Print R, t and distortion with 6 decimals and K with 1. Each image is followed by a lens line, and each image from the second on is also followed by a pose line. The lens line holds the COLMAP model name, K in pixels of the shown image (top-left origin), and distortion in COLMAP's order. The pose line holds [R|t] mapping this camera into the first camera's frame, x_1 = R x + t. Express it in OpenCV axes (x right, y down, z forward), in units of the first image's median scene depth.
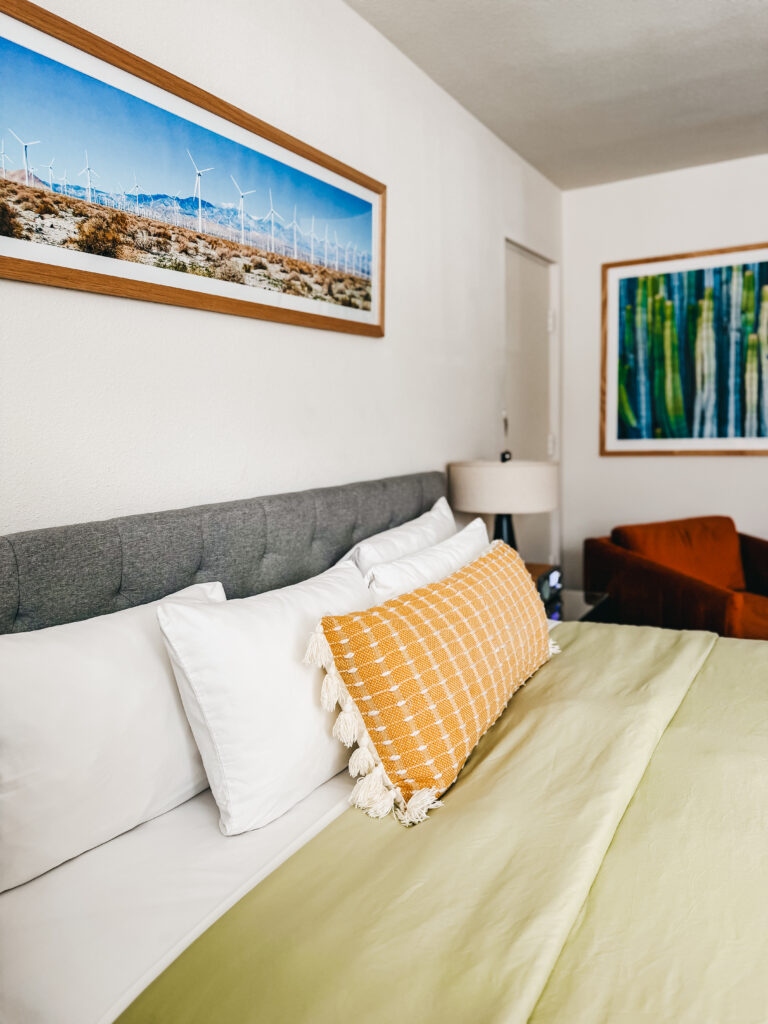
lens RADIAL K [[728.1, 0, 390.4], [0, 728.1, 514.2], [0, 0, 1]] dist [0.040633, -0.048633]
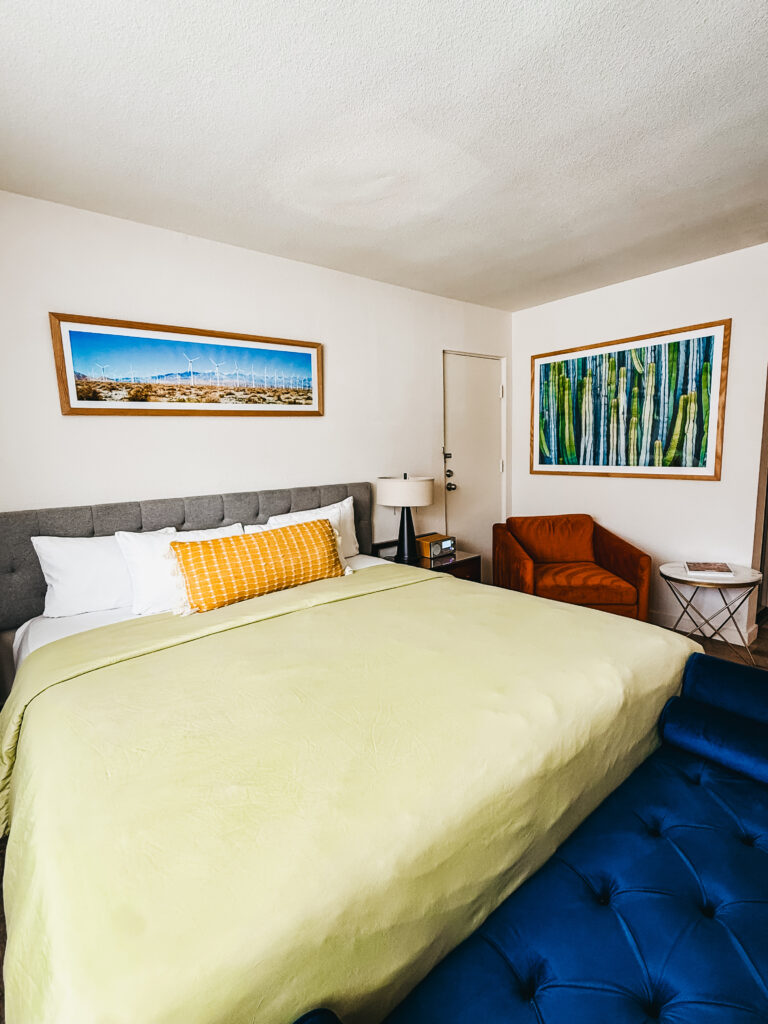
lens RADIAL K [[470.2, 0, 384.1], [0, 470.2, 515.1], [0, 0, 1]] dist [0.000825, -0.000250]
pose [[0.929050, 0.058721, -0.365263, 0.658881], [-0.045651, 0.997974, 0.044324, -0.035618], [0.367126, -0.024505, 0.929849, -0.165616]]
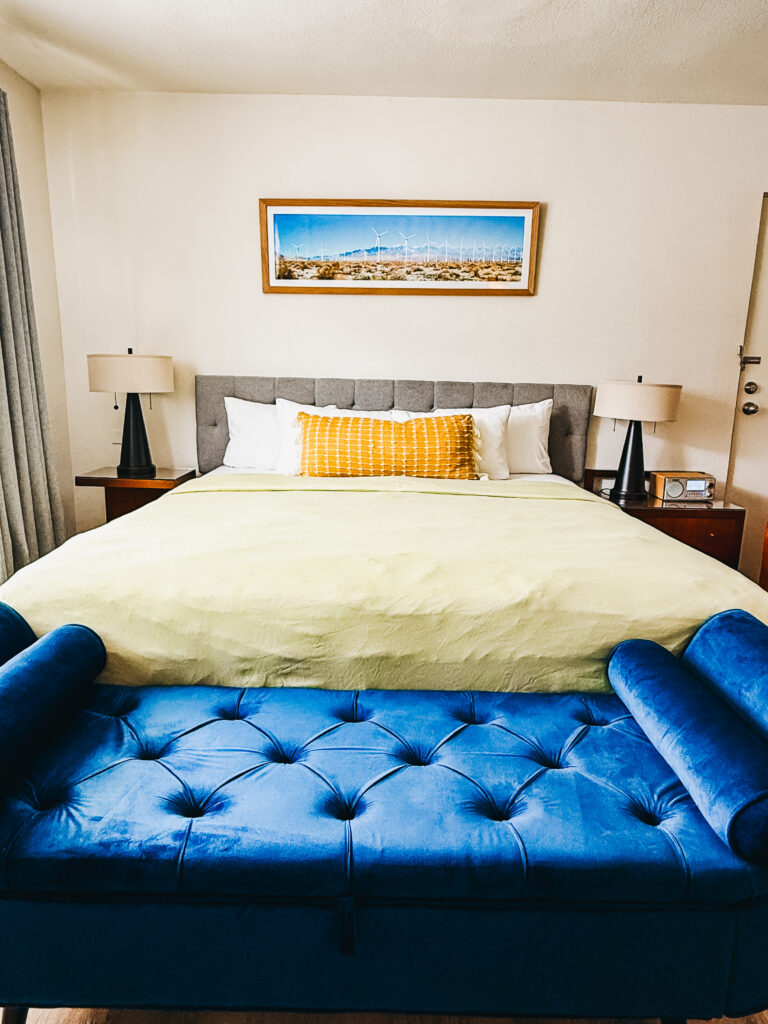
lens RADIAL K [[650.9, 0, 384.7], [0, 650.9, 512.6], [0, 0, 1]] dist [-0.007027, -0.003168]
pose [[0.497331, 0.250052, -0.830744, 1.183607], [-0.142790, 0.968097, 0.205913, -0.026937], [0.855730, 0.016215, 0.517169, -0.031269]]
